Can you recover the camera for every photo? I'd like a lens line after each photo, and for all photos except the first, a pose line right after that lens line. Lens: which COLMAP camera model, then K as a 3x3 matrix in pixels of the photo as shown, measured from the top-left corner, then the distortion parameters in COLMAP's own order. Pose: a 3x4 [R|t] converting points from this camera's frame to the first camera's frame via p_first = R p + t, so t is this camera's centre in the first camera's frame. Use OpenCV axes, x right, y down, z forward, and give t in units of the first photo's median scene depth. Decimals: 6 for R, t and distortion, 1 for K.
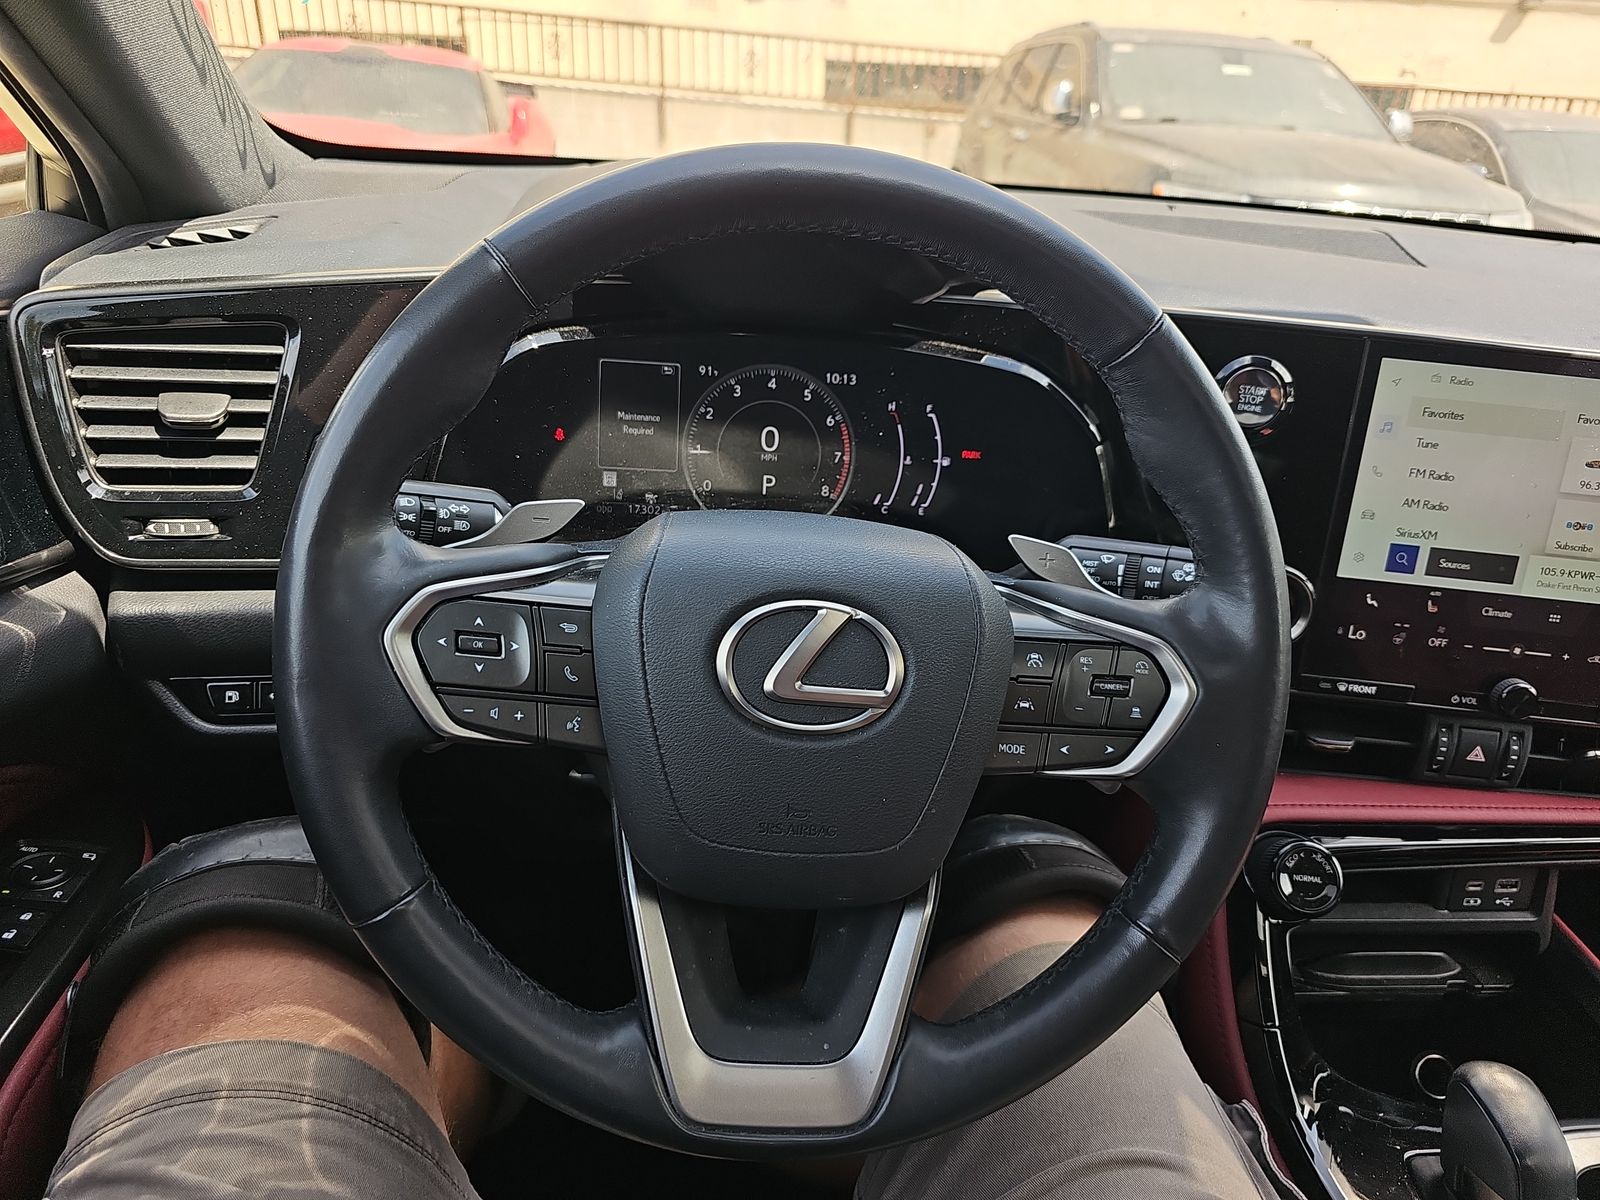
lens RADIAL K [[1053.0, 0, 792.7], [0, 1053.0, 603.5], [0, 0, 1]] dist [0.004980, -0.013822]
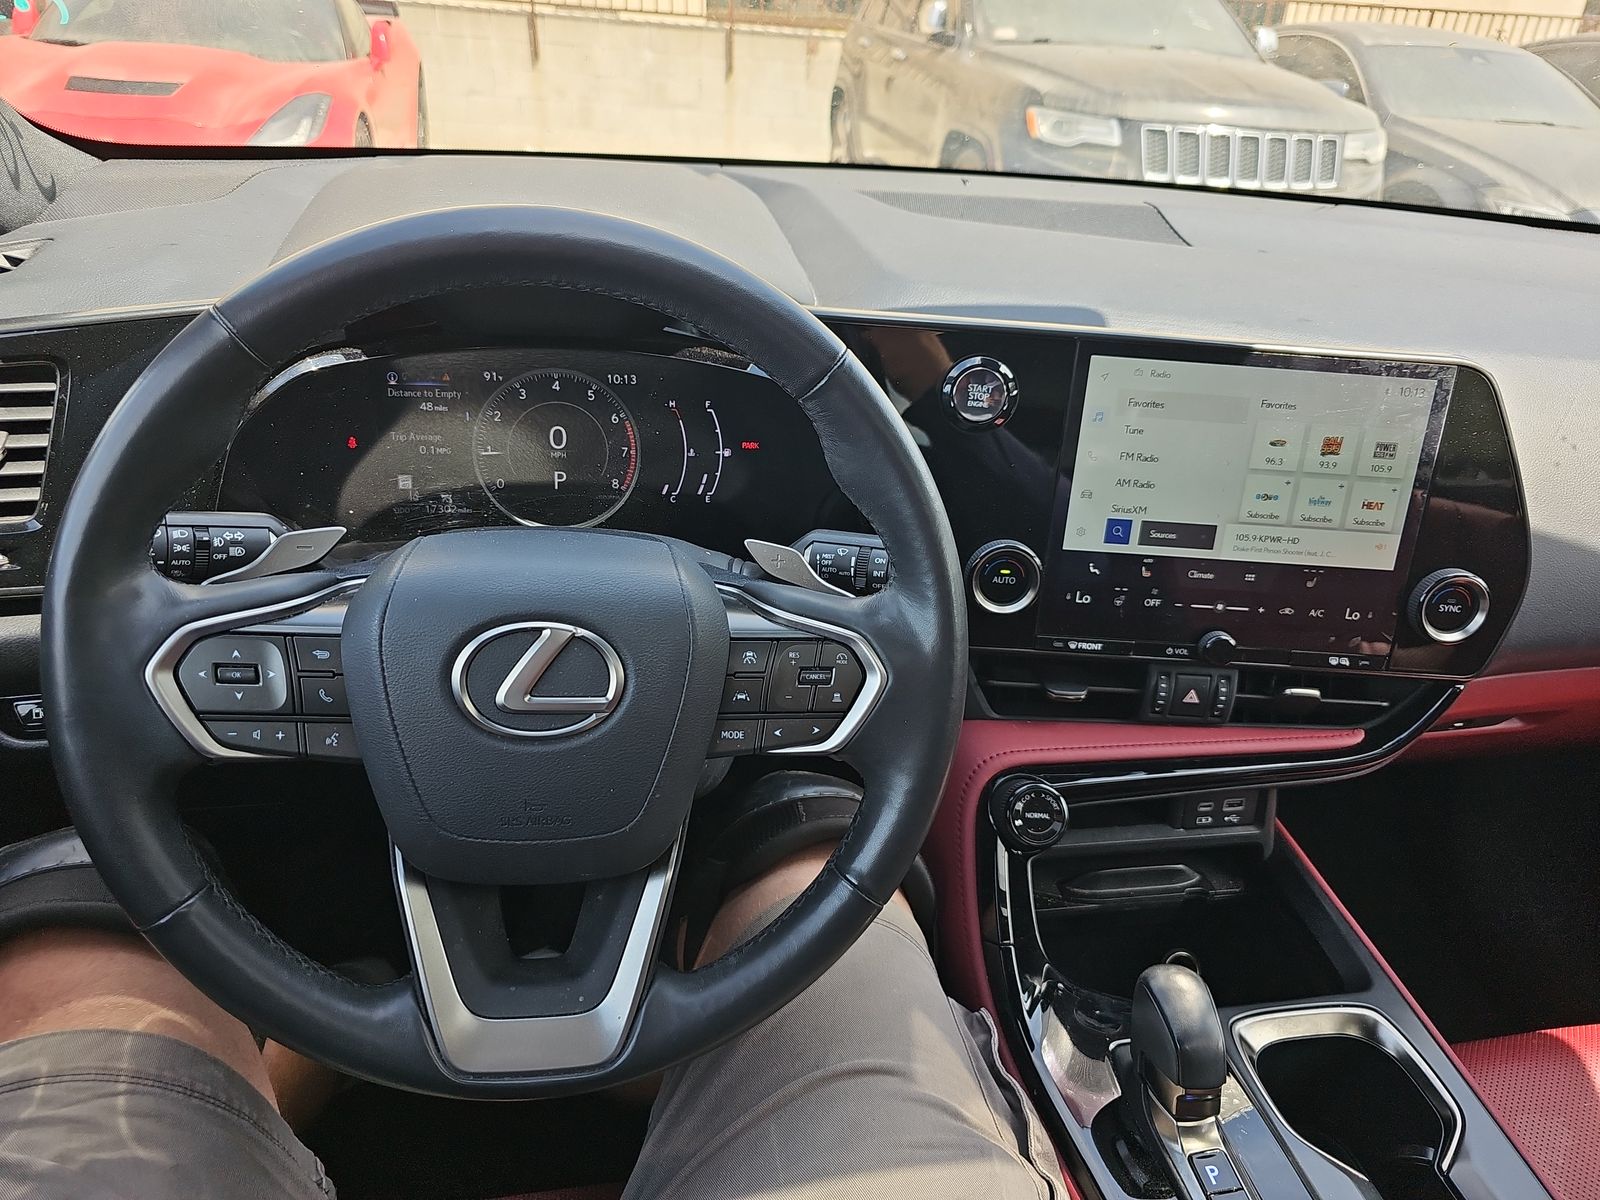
lens RADIAL K [[1053.0, 0, 792.0], [0, 1053.0, 595.5], [0, 0, 1]] dist [0.004980, -0.013822]
pose [[0.995629, -0.047000, 0.080707, 0.150785], [0.041818, 0.997025, 0.064745, -0.069570], [-0.083510, -0.061087, 0.994633, -0.115449]]
